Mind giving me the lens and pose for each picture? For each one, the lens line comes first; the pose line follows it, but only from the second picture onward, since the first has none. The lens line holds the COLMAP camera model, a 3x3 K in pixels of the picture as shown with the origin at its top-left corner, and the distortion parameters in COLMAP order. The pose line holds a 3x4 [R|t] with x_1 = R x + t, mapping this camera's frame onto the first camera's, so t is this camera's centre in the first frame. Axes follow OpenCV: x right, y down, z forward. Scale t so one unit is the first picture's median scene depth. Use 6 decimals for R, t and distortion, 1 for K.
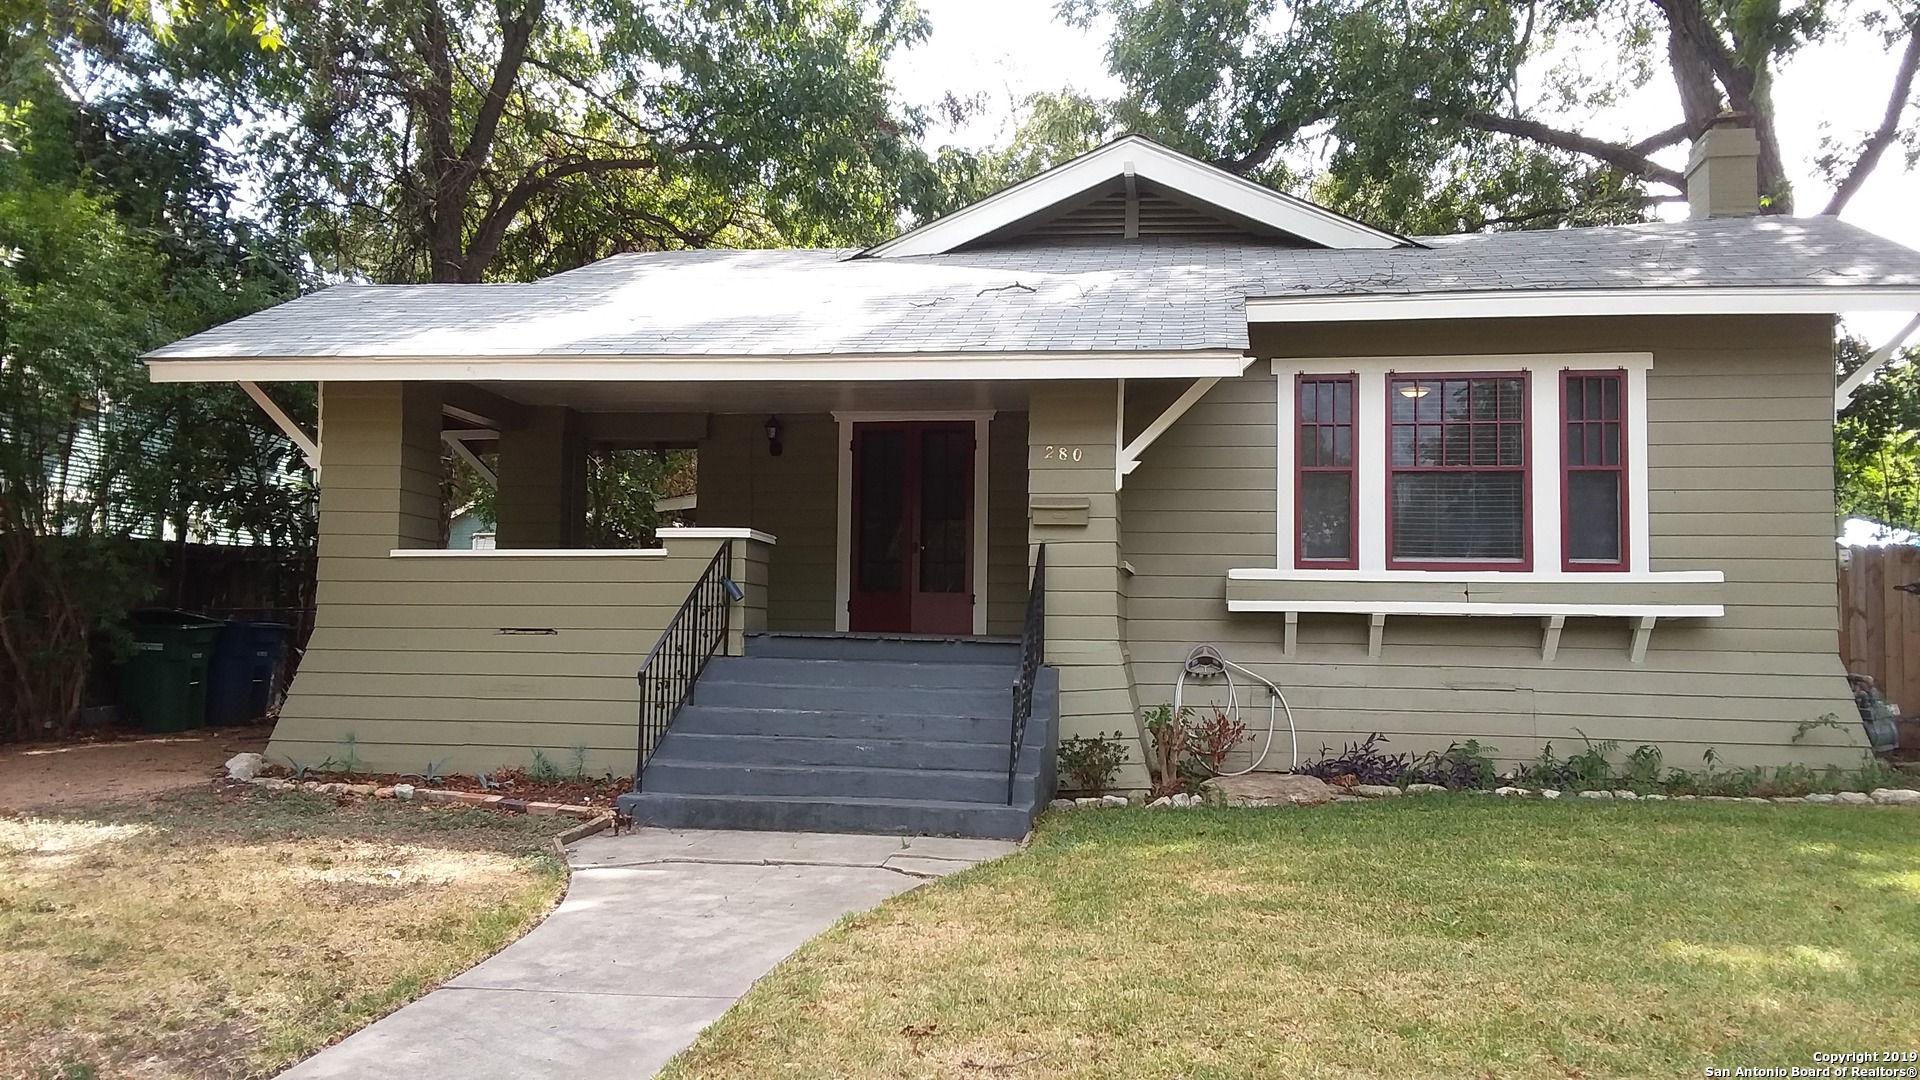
lens RADIAL K [[1600.2, 0, 964.7], [0, 1600.2, 528.1], [0, 0, 1]] dist [0.085814, -0.057880]
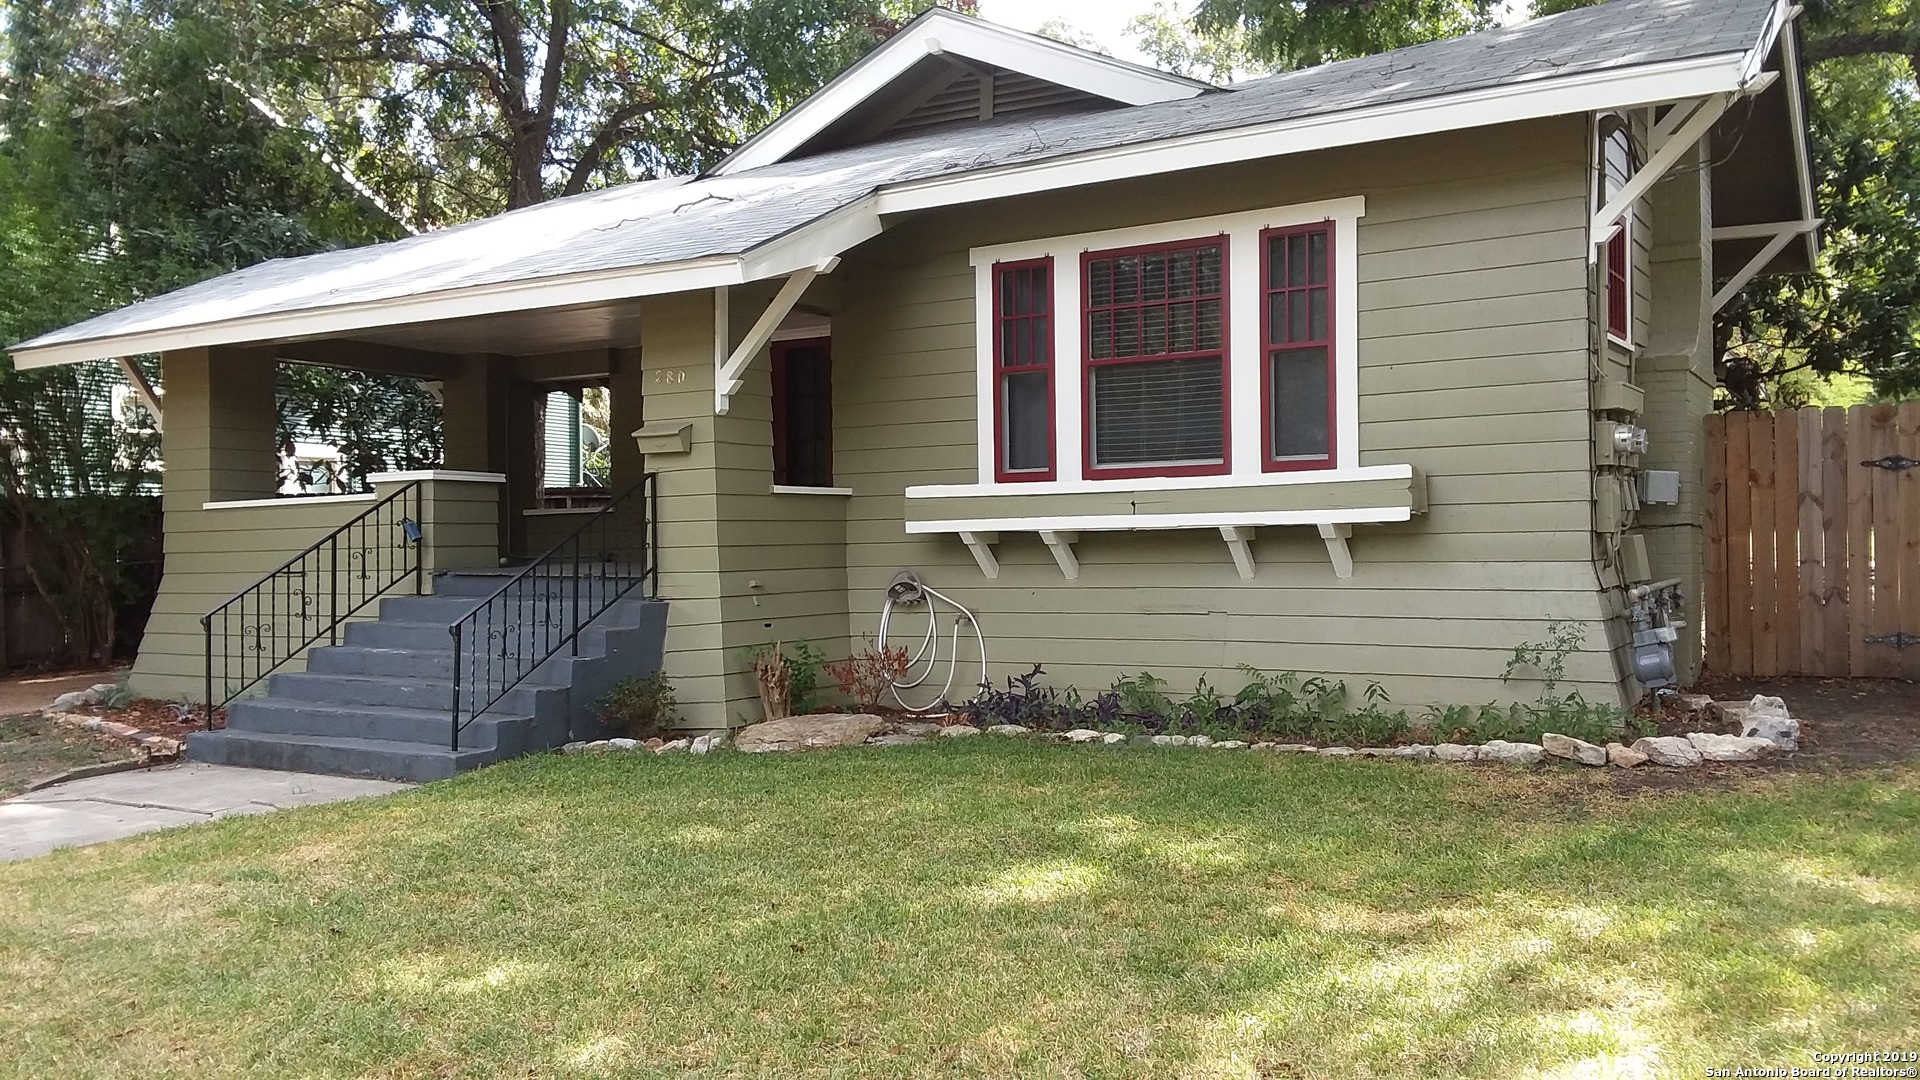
lens RADIAL K [[1600.2, 0, 964.1], [0, 1600.2, 539.5], [0, 0, 1]] dist [0.085814, -0.057880]
pose [[0.920946, -0.031988, -0.388374, 0.550400], [0.058534, 0.996673, 0.056712, 0.005342], [0.385268, -0.074961, 0.919755, 0.173424]]
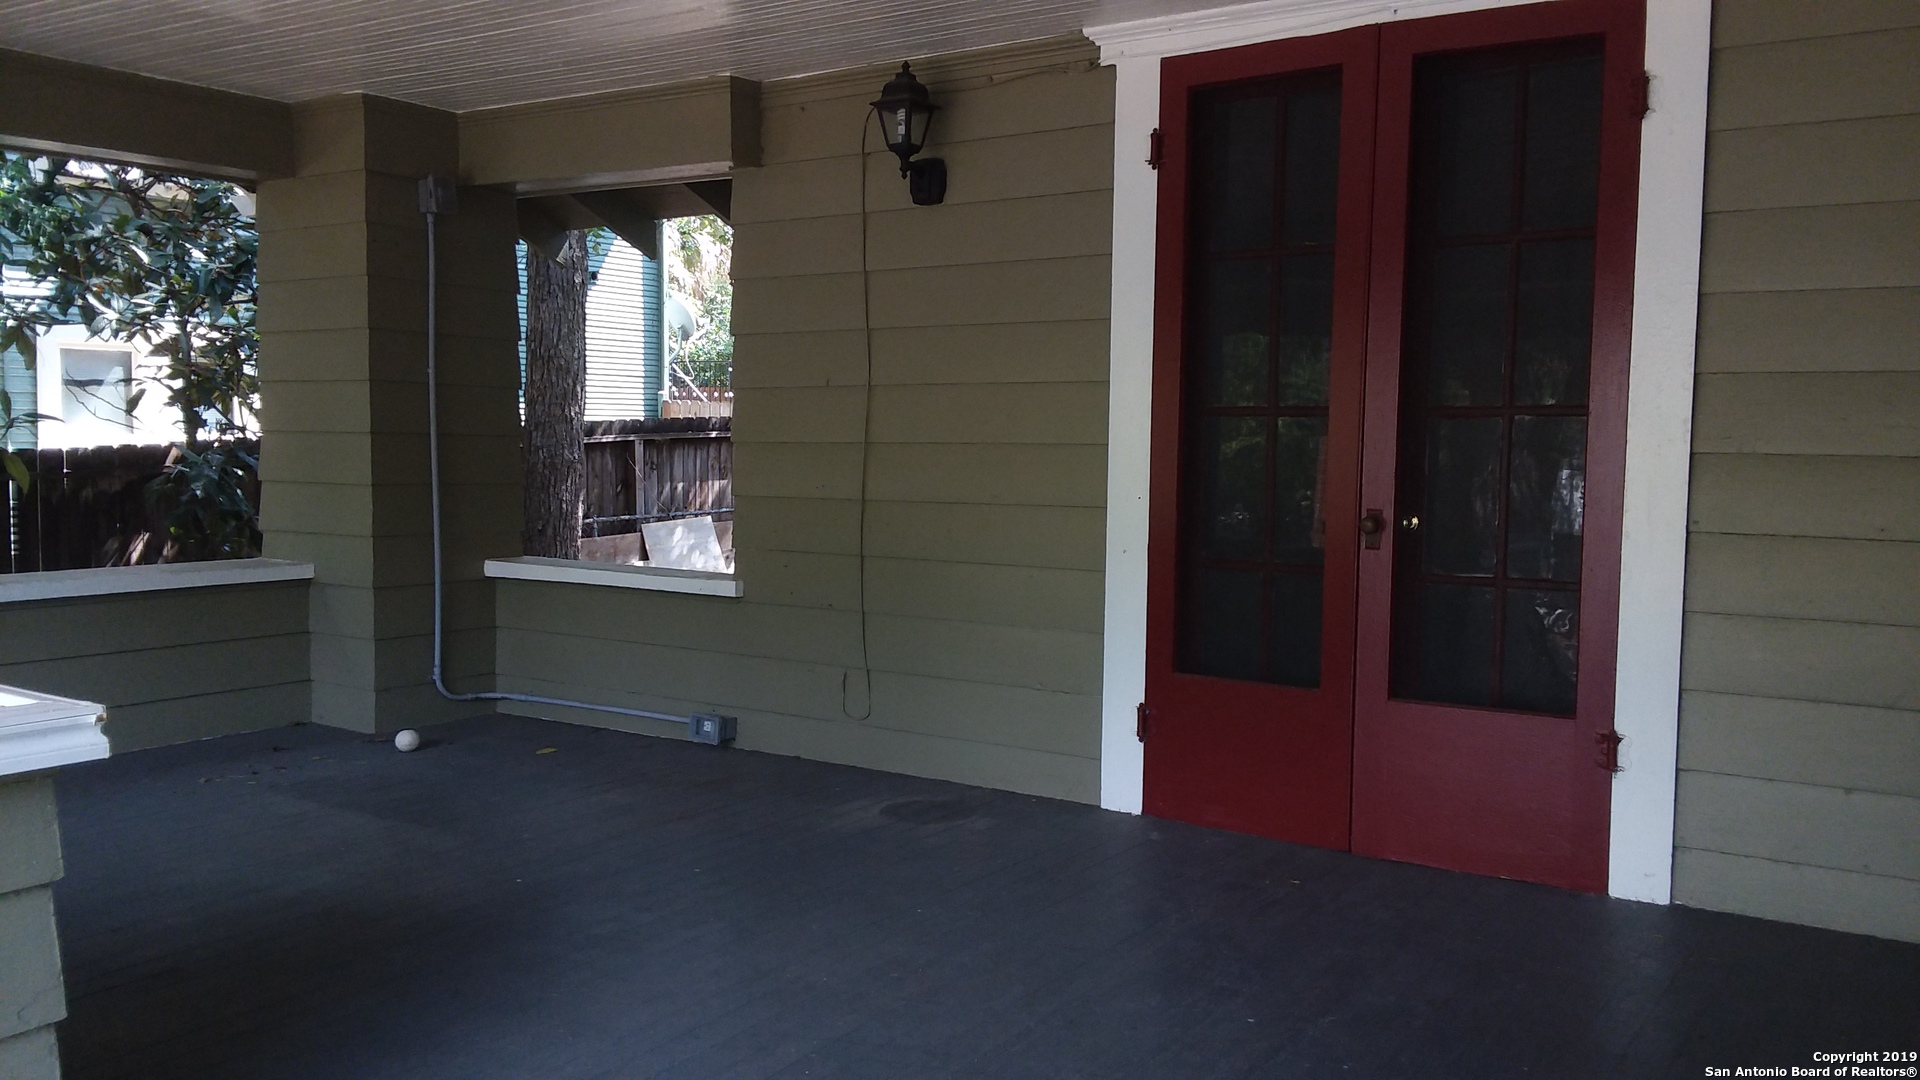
lens RADIAL K [[1600.2, 0, 960.7], [0, 1600.2, 542.7], [0, 0, 1]] dist [0.085814, -0.057880]
pose [[0.897834, 0.021052, -0.439831, 0.032200], [0.043730, 0.989656, 0.136634, -0.027909], [0.438157, -0.141908, 0.887626, 0.897514]]
